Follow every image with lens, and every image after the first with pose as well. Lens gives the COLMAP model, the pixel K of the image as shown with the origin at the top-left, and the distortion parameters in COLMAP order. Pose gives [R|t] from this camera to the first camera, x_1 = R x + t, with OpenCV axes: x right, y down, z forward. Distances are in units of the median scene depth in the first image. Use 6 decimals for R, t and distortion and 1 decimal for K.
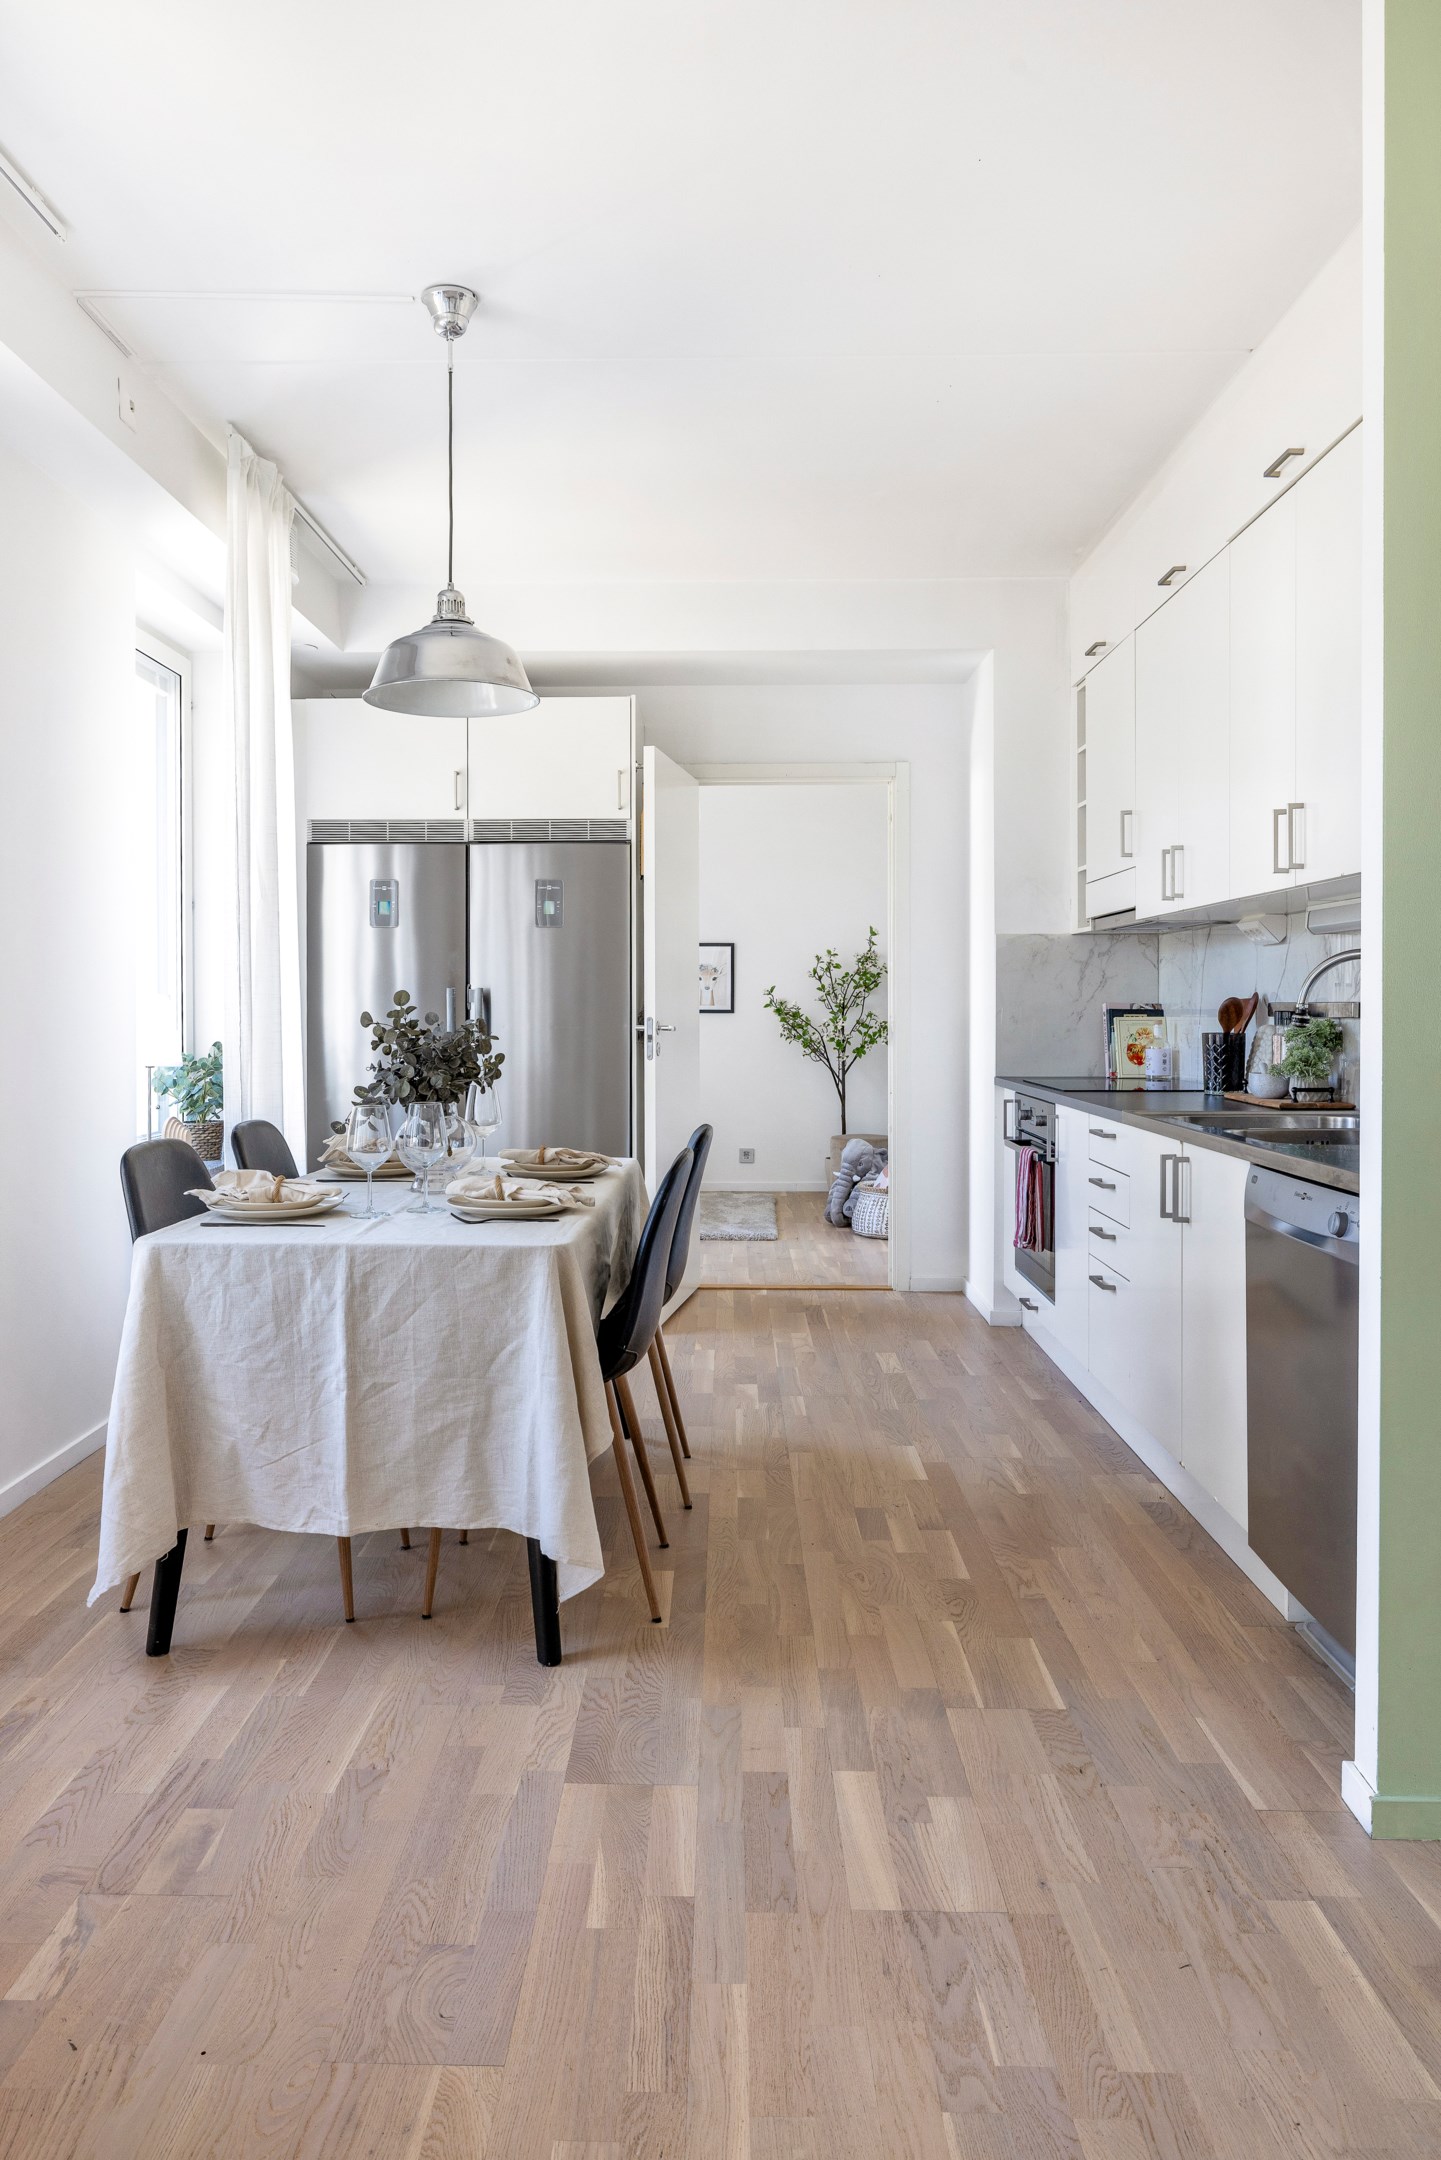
lens RADIAL K [[1289.7, 0, 716.2], [0, 1289.7, 1009.6], [0, 0, 1]] dist [-0.000813, -0.000294]
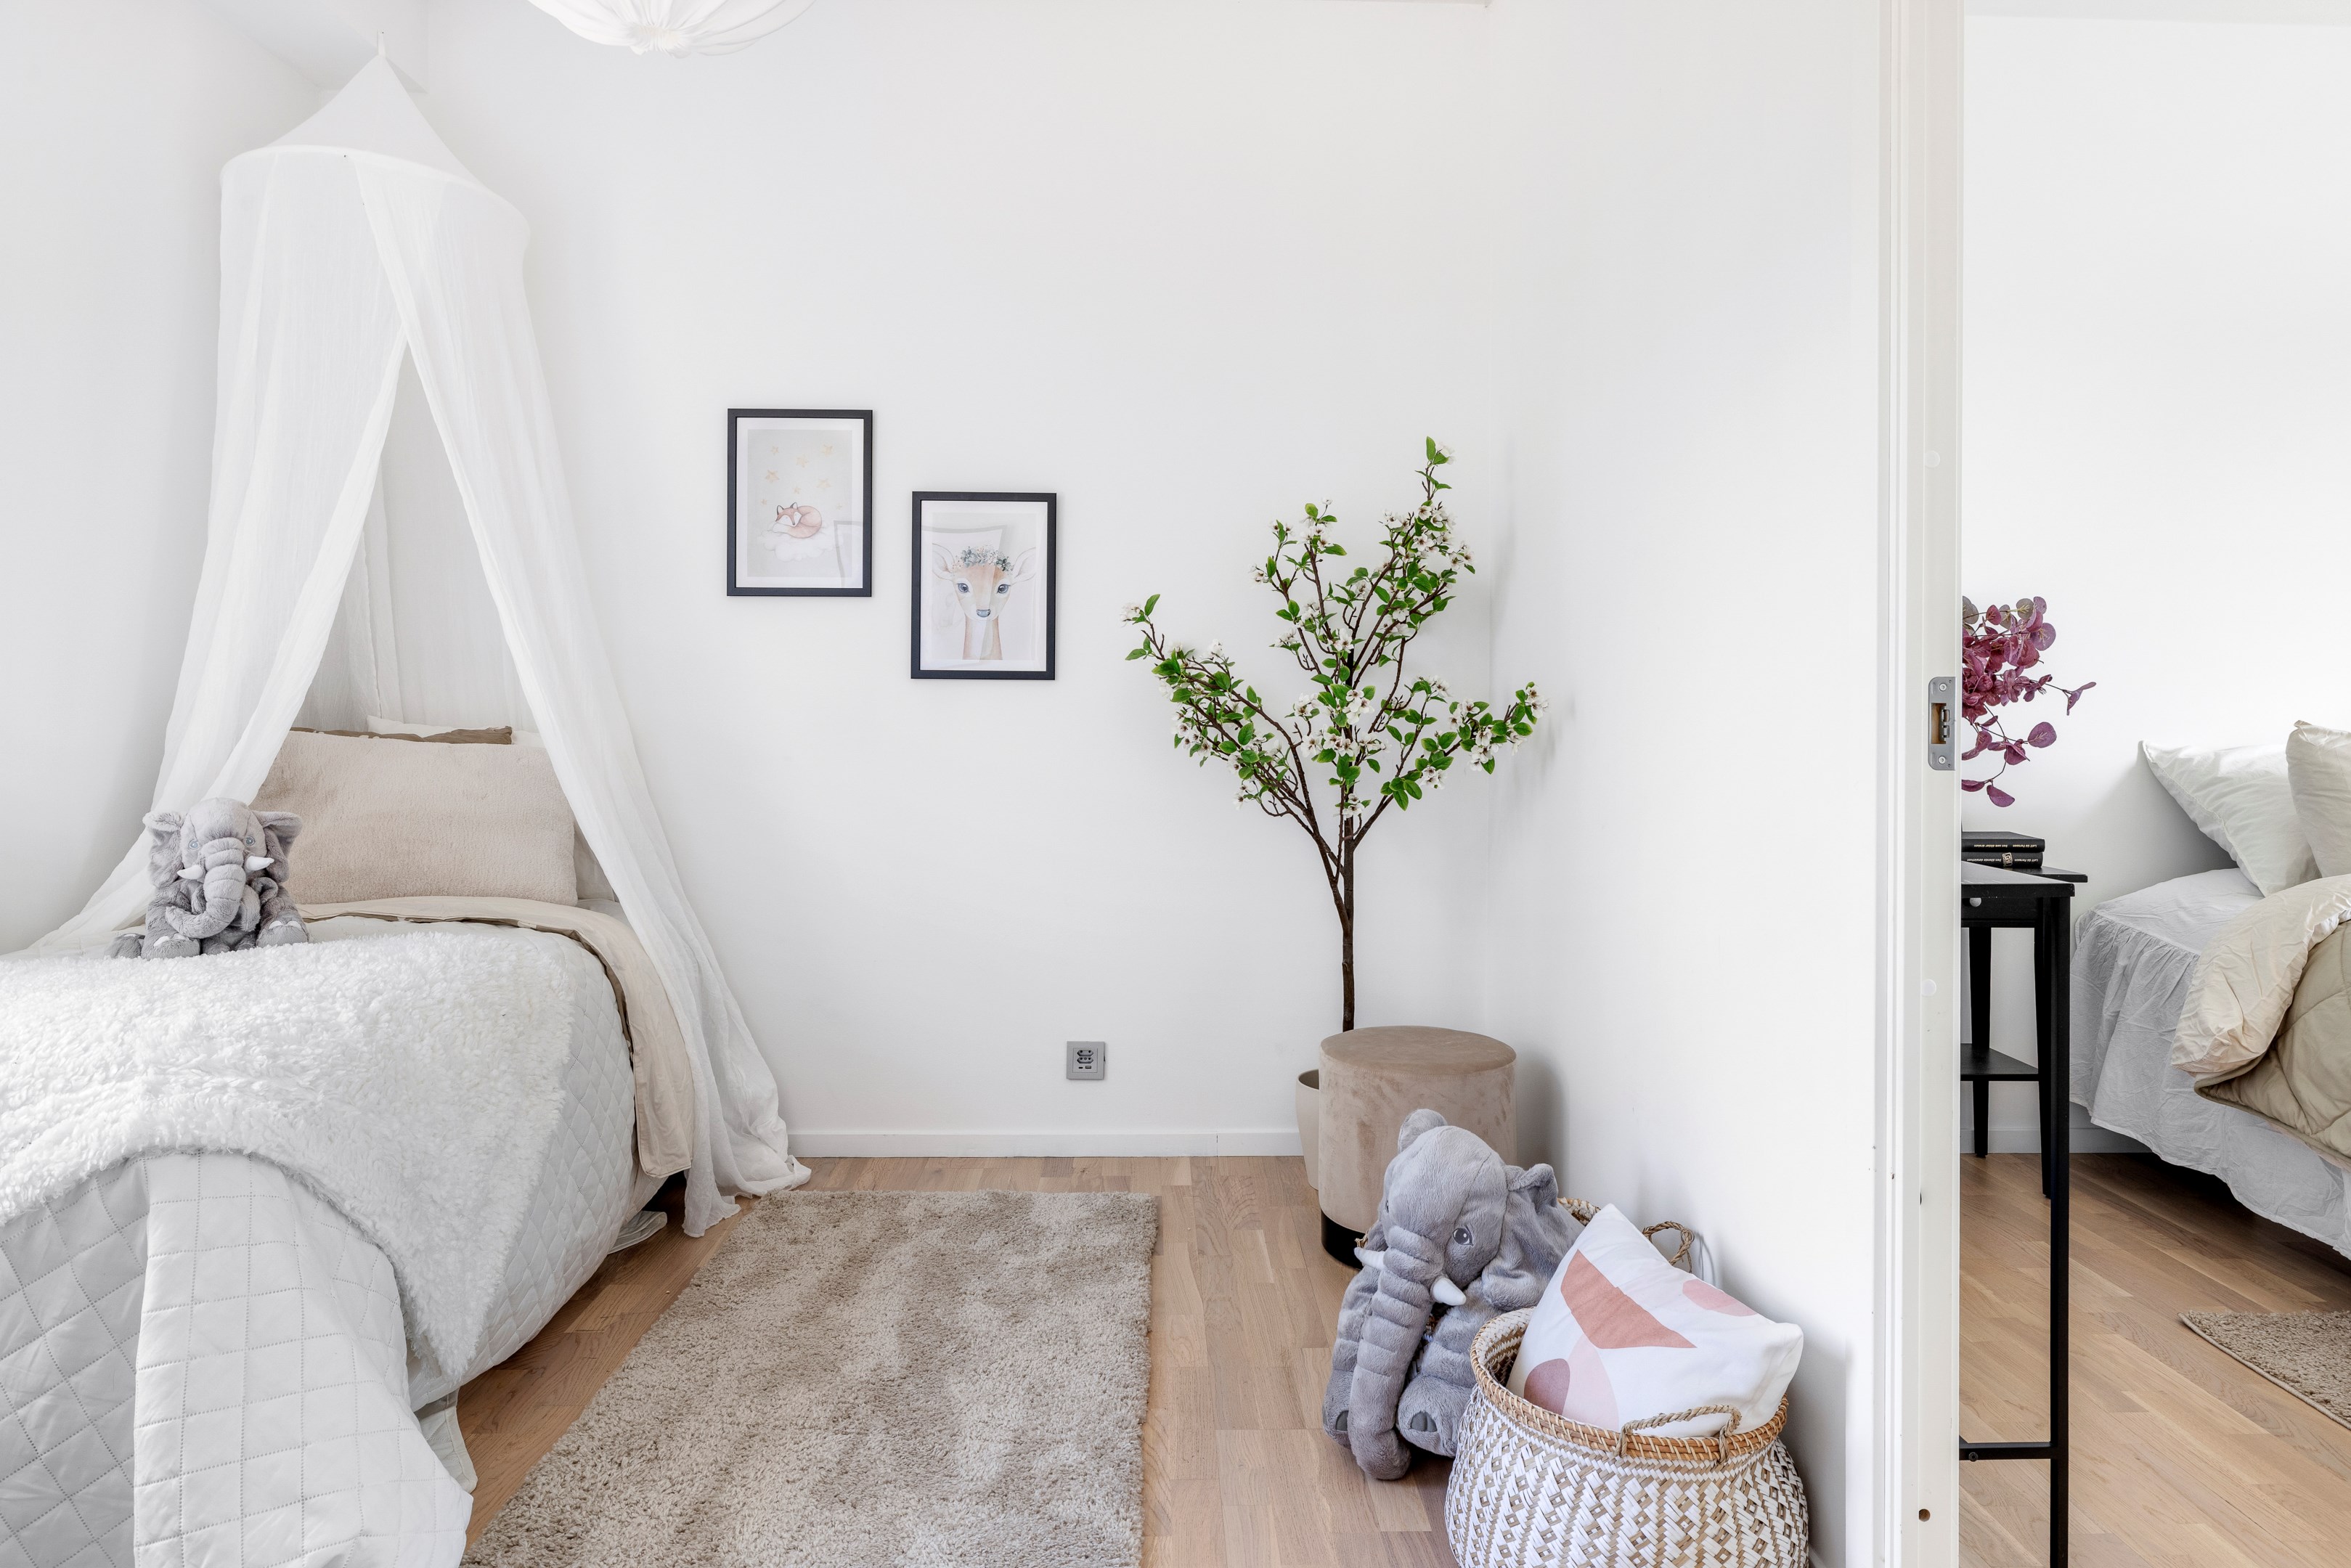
lens RADIAL K [[1491.4, 0, 1181.8], [0, 1491.4, 702.1], [0, 0, 1]] dist [-0.005363, -0.000528]
pose [[0.998909, 0.007480, 0.046103, 0.211260], [-0.007219, 0.999957, -0.005817, 0.074498], [-0.046144, 0.005478, 0.998920, 3.828208]]
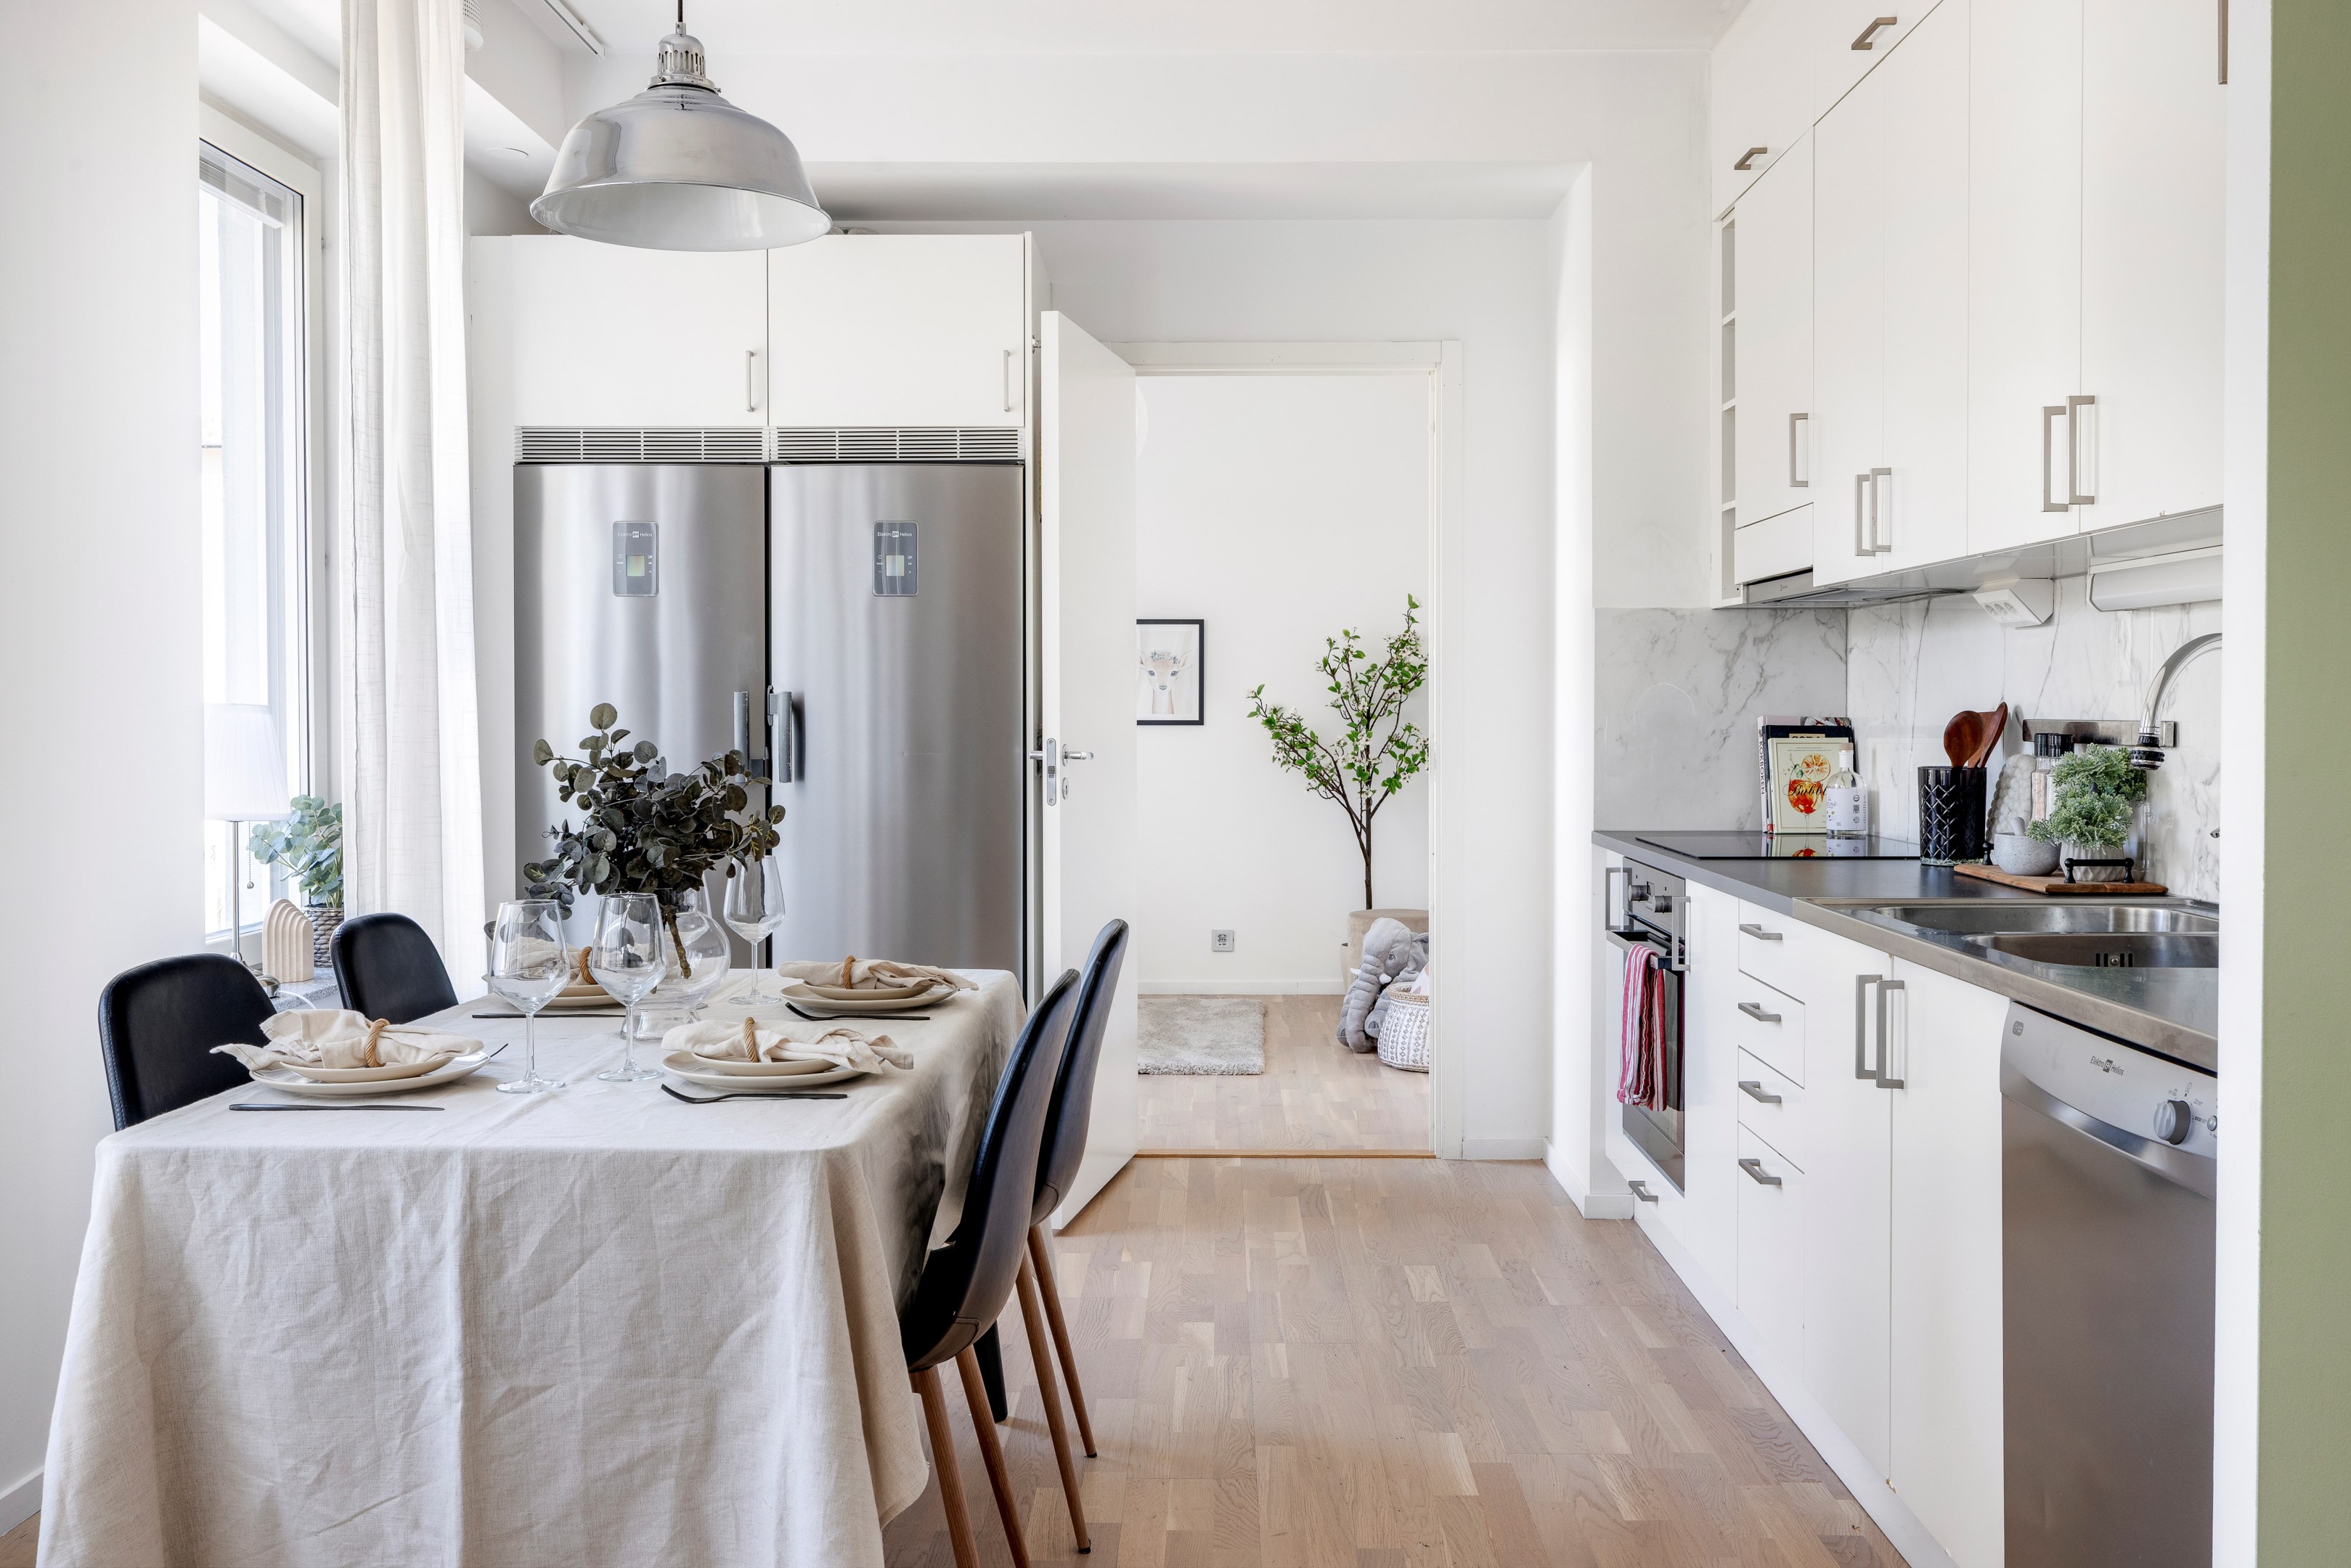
lens RADIAL K [[1943.4, 0, 1216.4], [0, 1943.4, 737.0], [0, 0, 1]] dist [-0.001653, 0.008408]
pose [[0.999814, -0.000035, 0.019264, 0.011460], [-0.000140, 0.999959, 0.009074, -0.003545], [-0.019263, -0.009075, 0.999773, 0.041186]]
